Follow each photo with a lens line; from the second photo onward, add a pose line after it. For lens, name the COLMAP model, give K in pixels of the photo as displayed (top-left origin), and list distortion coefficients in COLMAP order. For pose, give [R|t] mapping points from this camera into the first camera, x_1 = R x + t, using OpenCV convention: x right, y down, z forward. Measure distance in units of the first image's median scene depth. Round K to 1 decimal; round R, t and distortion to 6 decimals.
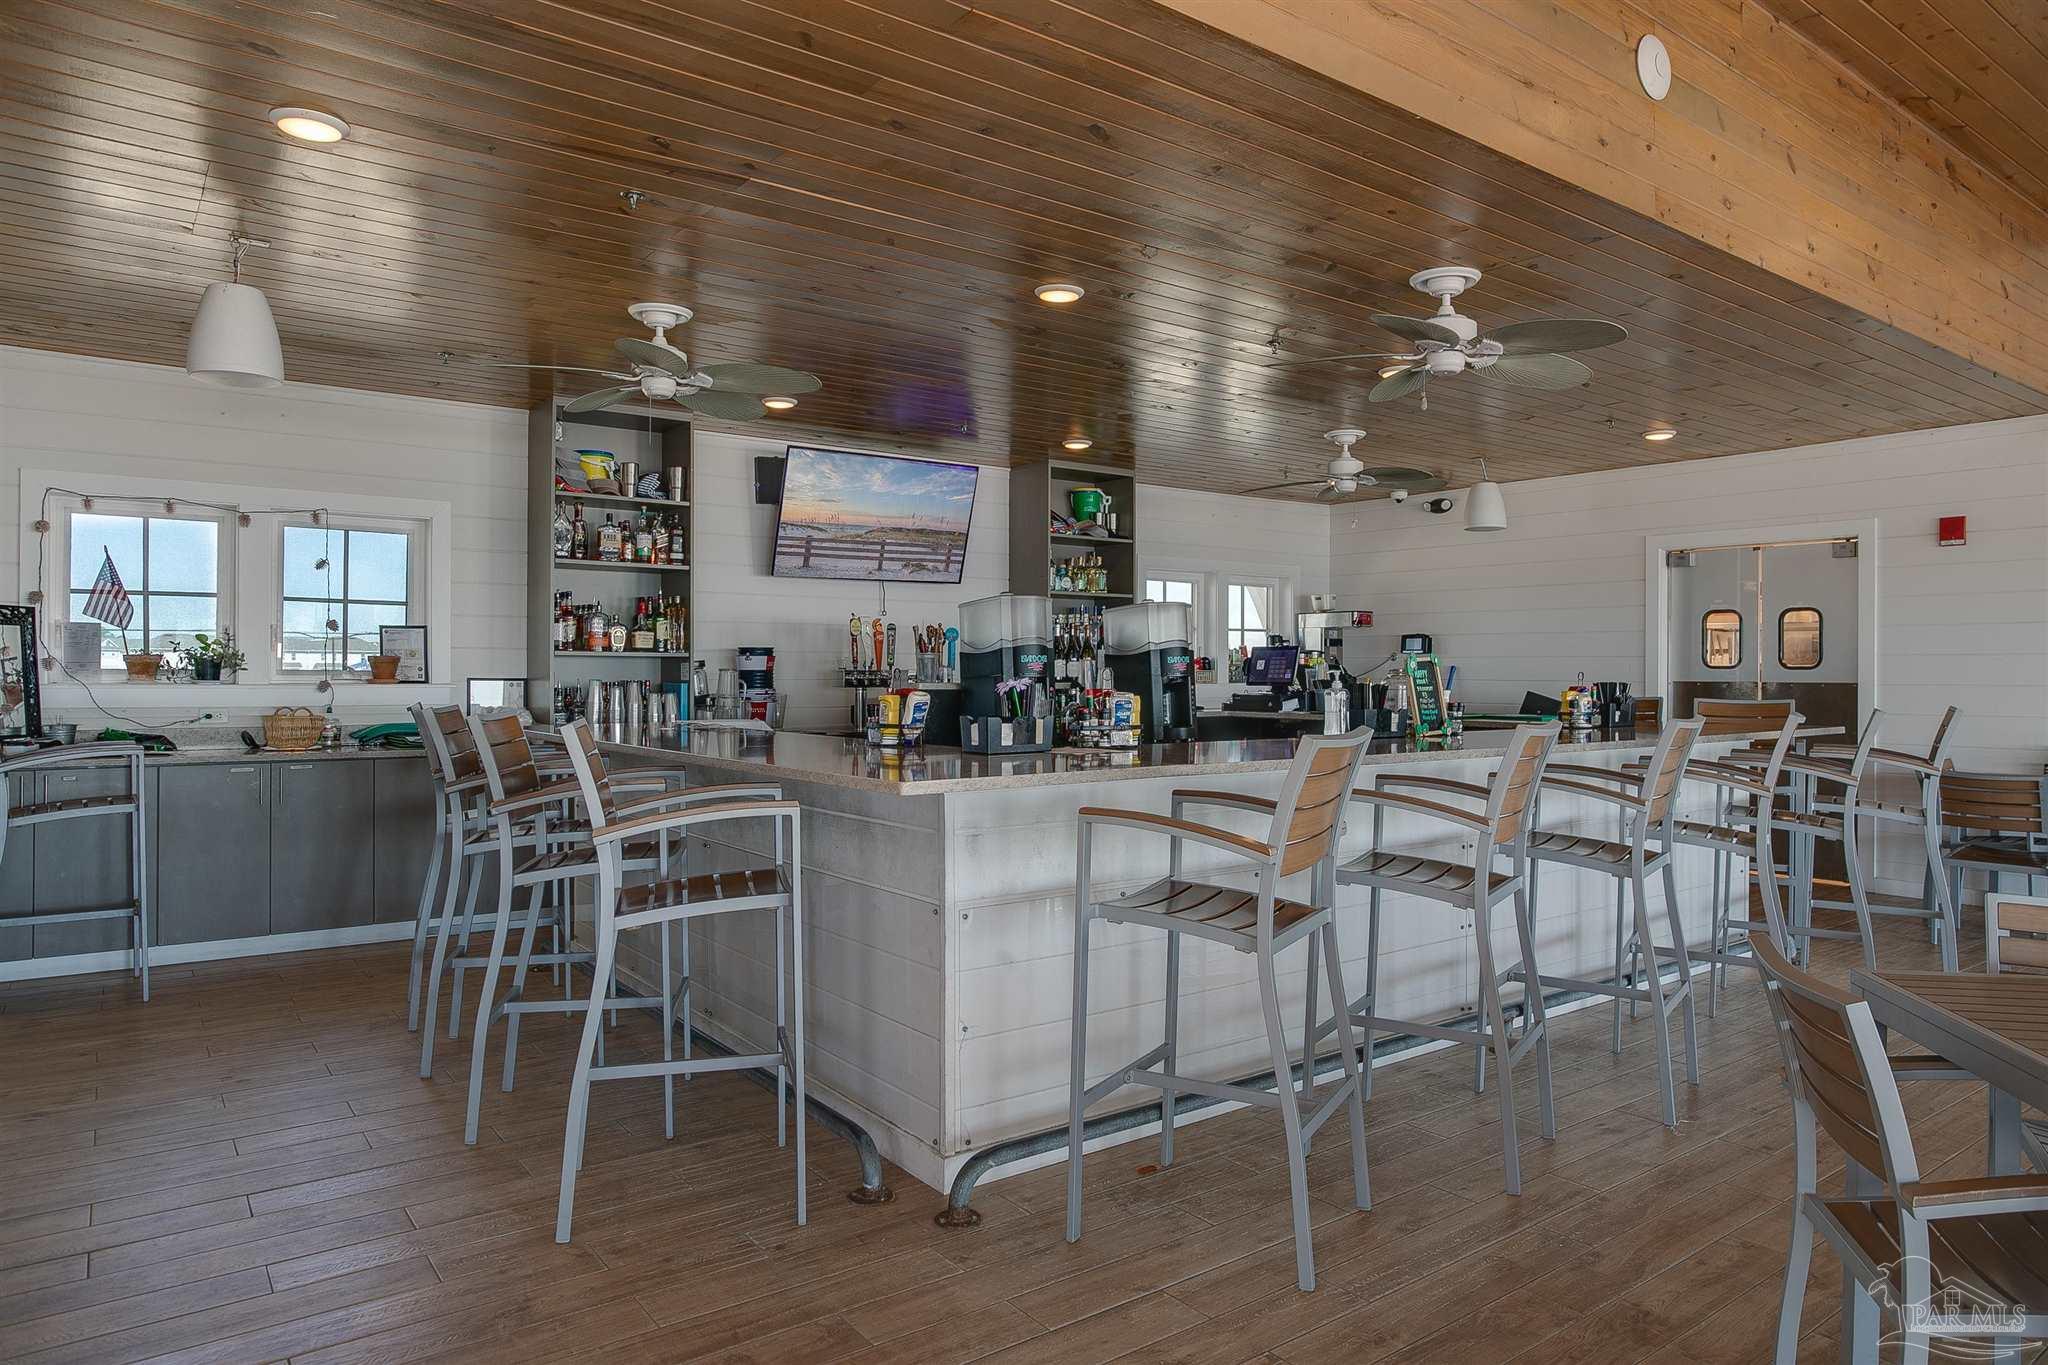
lens RADIAL K [[1430.5, 0, 1024.5], [0, 1430.5, 659.5], [0, 0, 1]] dist [0.048034, -0.003163]
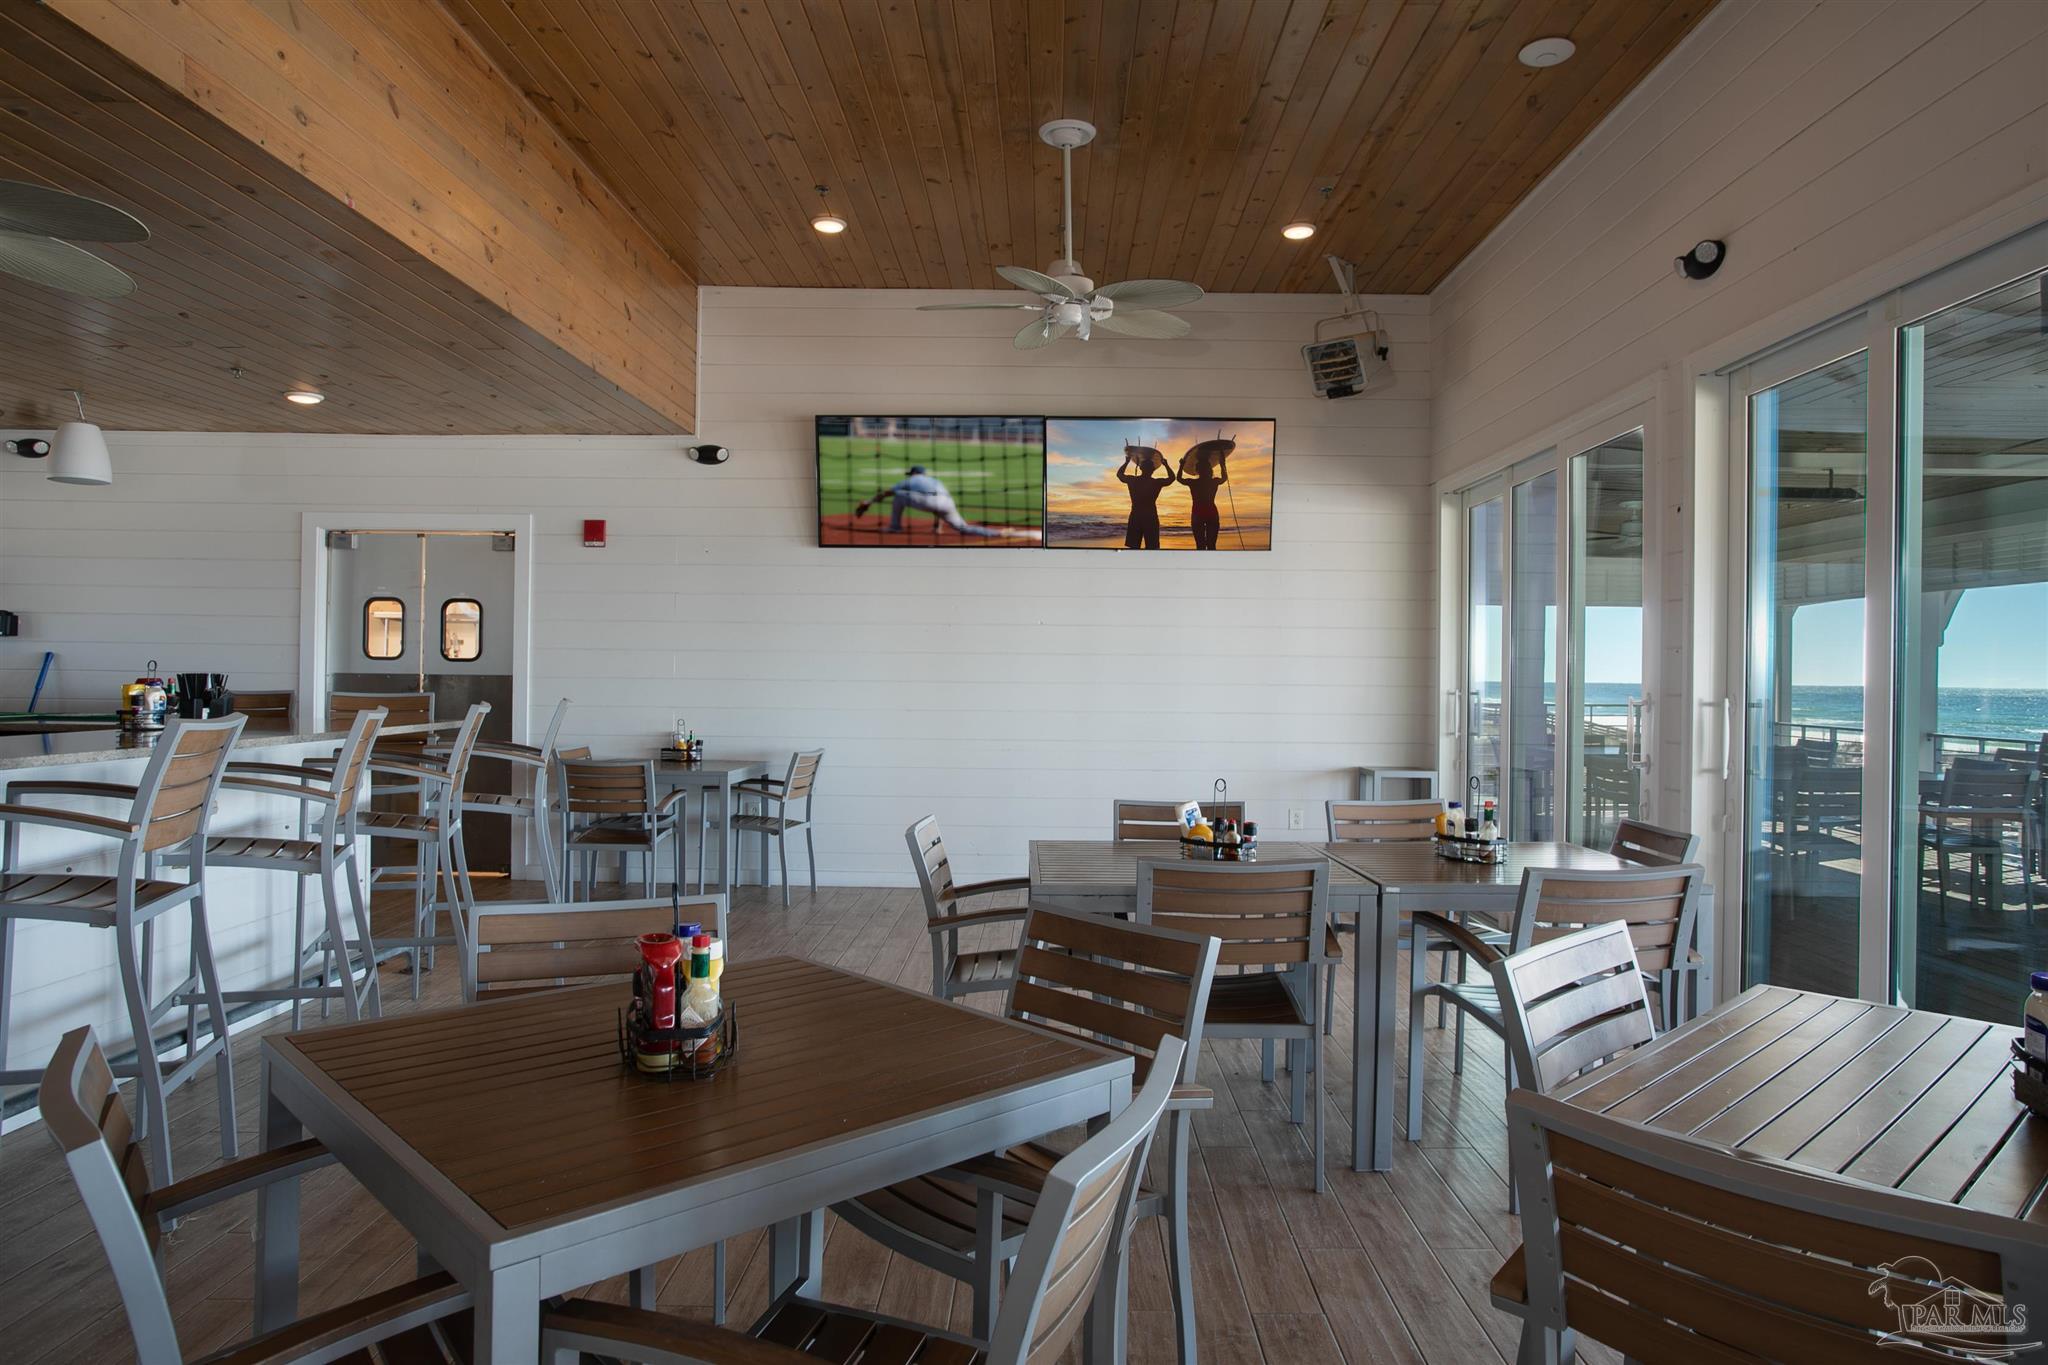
lens RADIAL K [[1340.8, 0, 1023.9], [0, 1340.8, 679.1], [0, 0, 1]] dist [-0.002399, 0.001229]
pose [[0.682954, 0.006207, 0.730435, 0.134830], [-0.024961, 0.999578, 0.014845, -0.003700], [-0.730035, -0.028371, 0.682821, 0.095879]]
